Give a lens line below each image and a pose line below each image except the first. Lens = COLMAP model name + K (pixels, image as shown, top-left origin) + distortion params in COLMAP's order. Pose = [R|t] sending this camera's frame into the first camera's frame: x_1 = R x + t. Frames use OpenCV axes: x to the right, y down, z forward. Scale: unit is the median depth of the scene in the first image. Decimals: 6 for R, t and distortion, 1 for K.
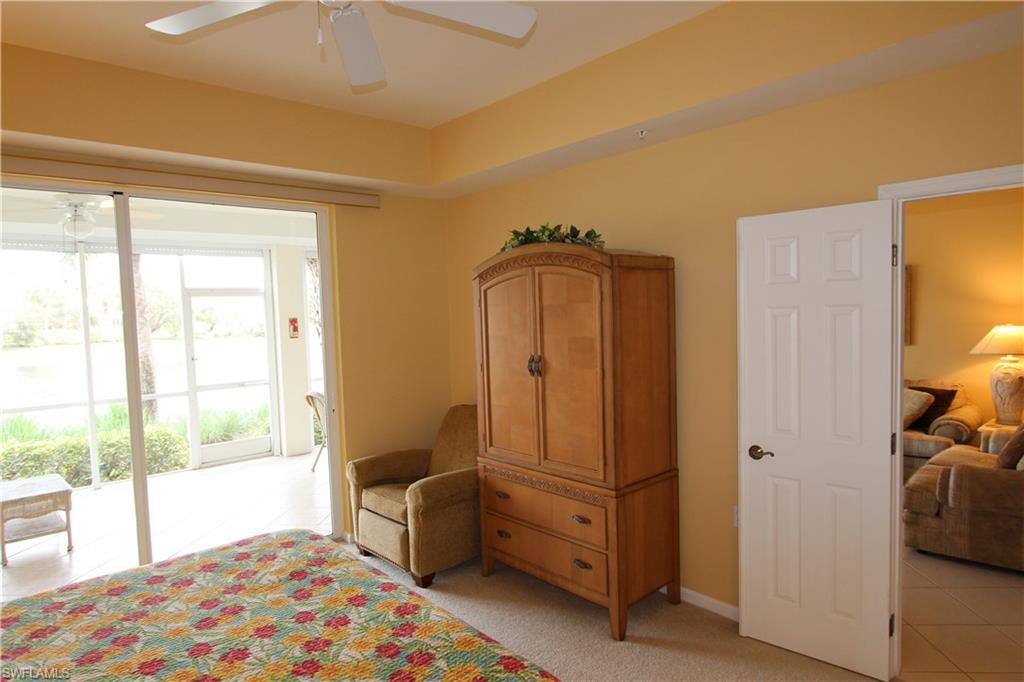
lens RADIAL K [[602.2, 0, 512.1], [0, 602.2, 339.6], [0, 0, 1]] dist [-0.022050, 0.012570]
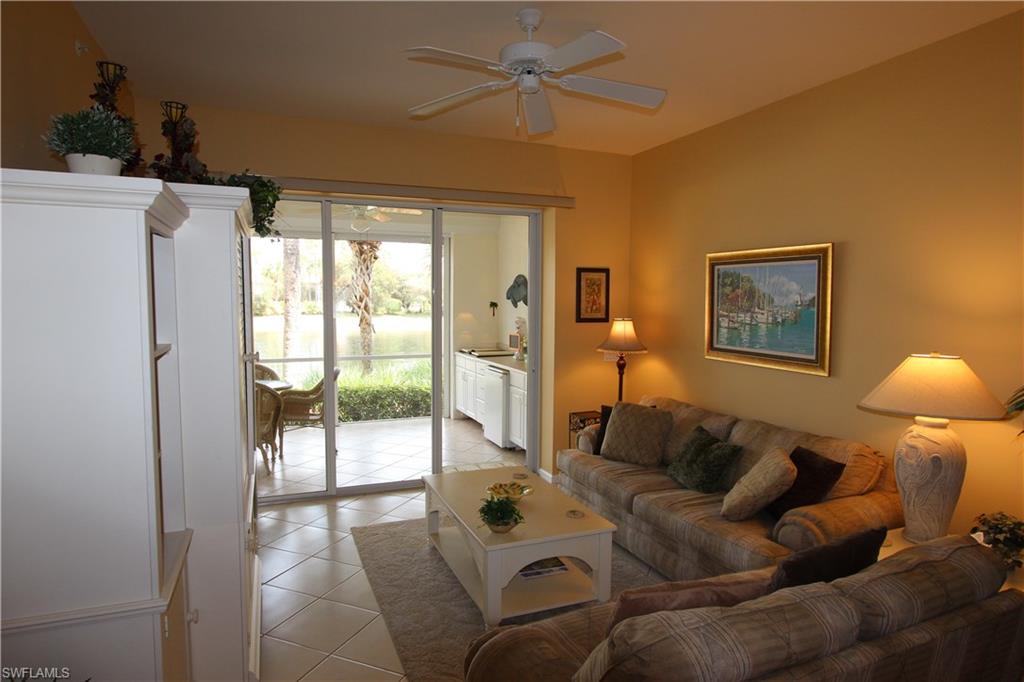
lens RADIAL K [[602.2, 0, 509.0], [0, 602.2, 345.1], [0, 0, 1]] dist [-0.022050, 0.012570]
pose [[0.942937, 0.060833, -0.327368, 0.514510], [-0.049978, 0.997889, 0.041477, -0.028214], [0.329200, -0.022748, 0.943986, 0.303978]]
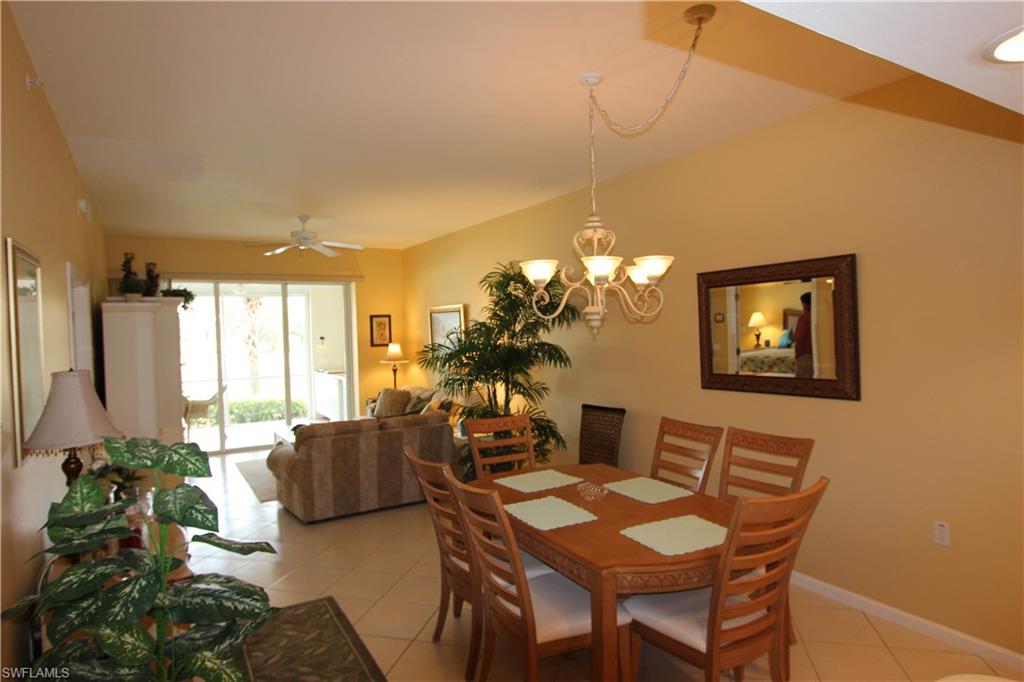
lens RADIAL K [[602.2, 0, 506.6], [0, 602.2, 343.9], [0, 0, 1]] dist [-0.022050, 0.012570]
pose [[0.982360, 0.008489, -0.186807, 0.912774], [-0.011779, 0.999794, -0.016512, -0.016552], [0.186628, 0.018422, 0.982258, -0.227034]]
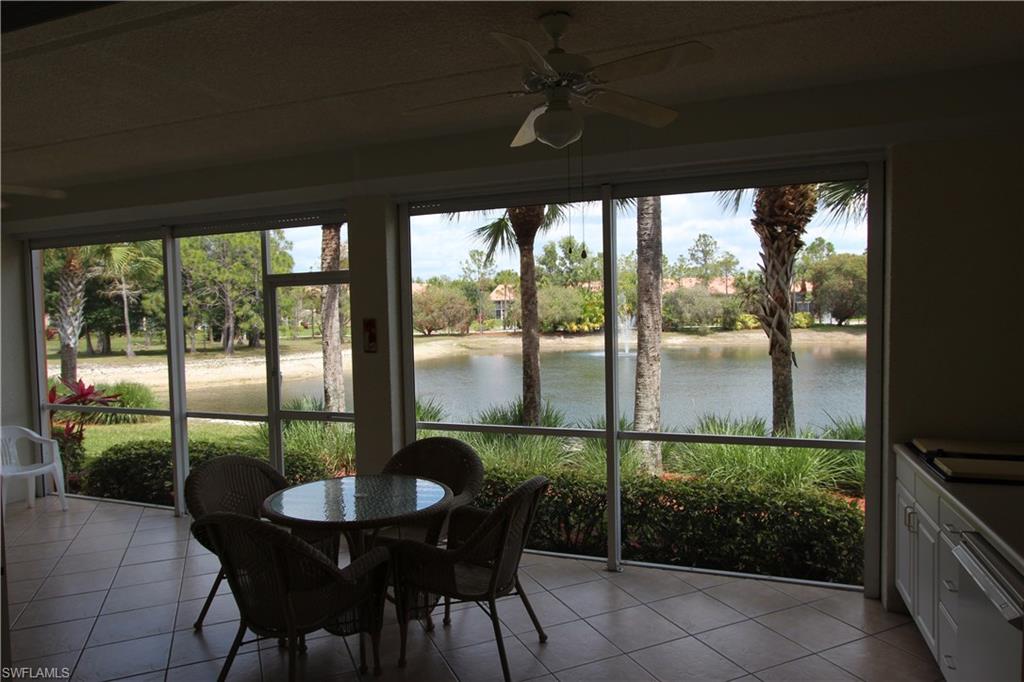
lens RADIAL K [[638.0, 0, 513.5], [0, 638.0, 342.3], [0, 0, 1]] dist [-0.027405, 0.000180]
pose [[0.472417, 0.058208, -0.879451, 0.296008], [-0.035591, 0.998263, 0.046953, -0.054850], [0.880656, 0.009119, 0.473668, 0.949927]]
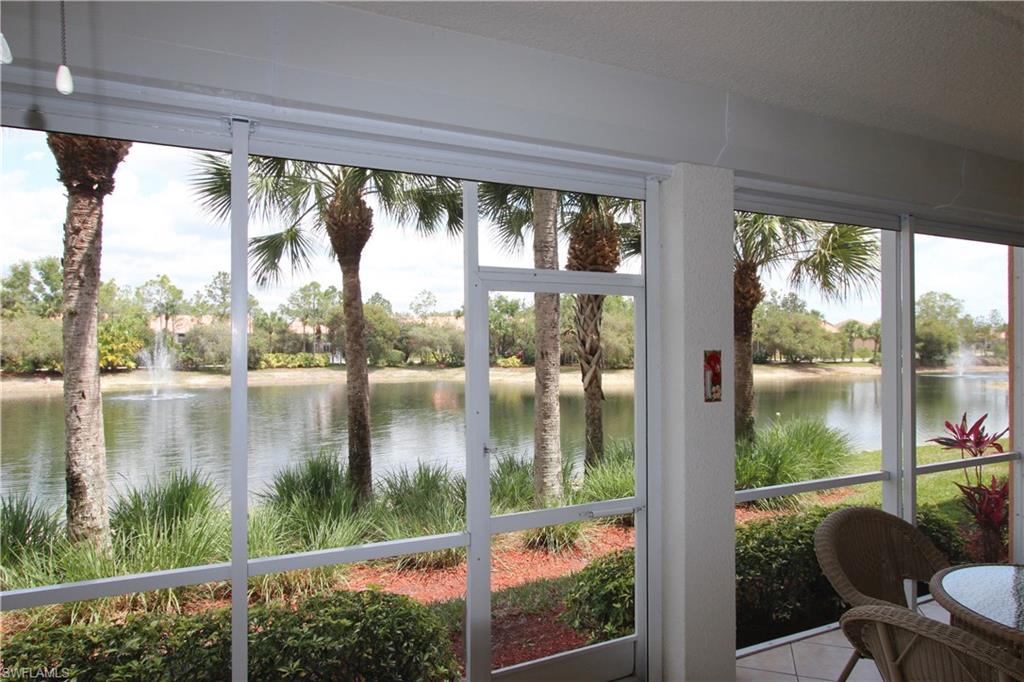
lens RADIAL K [[602.2, 0, 510.8], [0, 602.2, 345.6], [0, 0, 1]] dist [-0.022050, 0.012570]
pose [[0.958610, 0.025124, -0.283613, -0.436212], [-0.038717, 0.998349, -0.042424, -0.020009], [0.282078, 0.051649, 0.958000, 0.667971]]
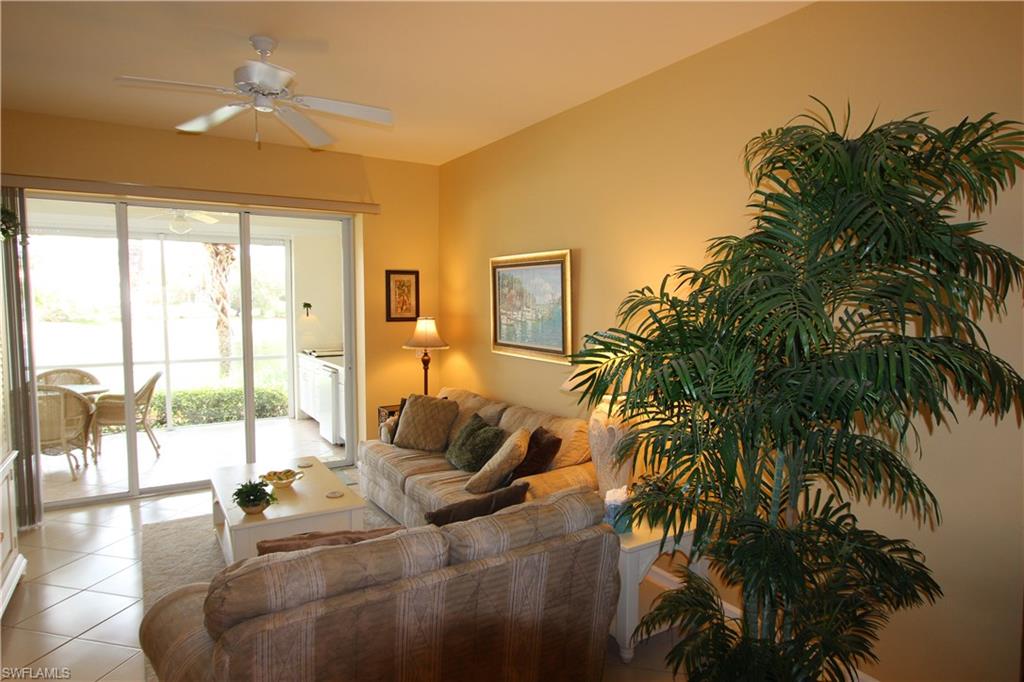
lens RADIAL K [[602.2, 0, 507.2], [0, 602.2, 345.5], [0, 0, 1]] dist [-0.022050, 0.012570]
pose [[0.983971, 0.044032, -0.172807, 0.655932], [-0.039042, 0.998720, 0.032170, -0.030039], [0.174002, -0.024908, 0.984430, 0.281605]]
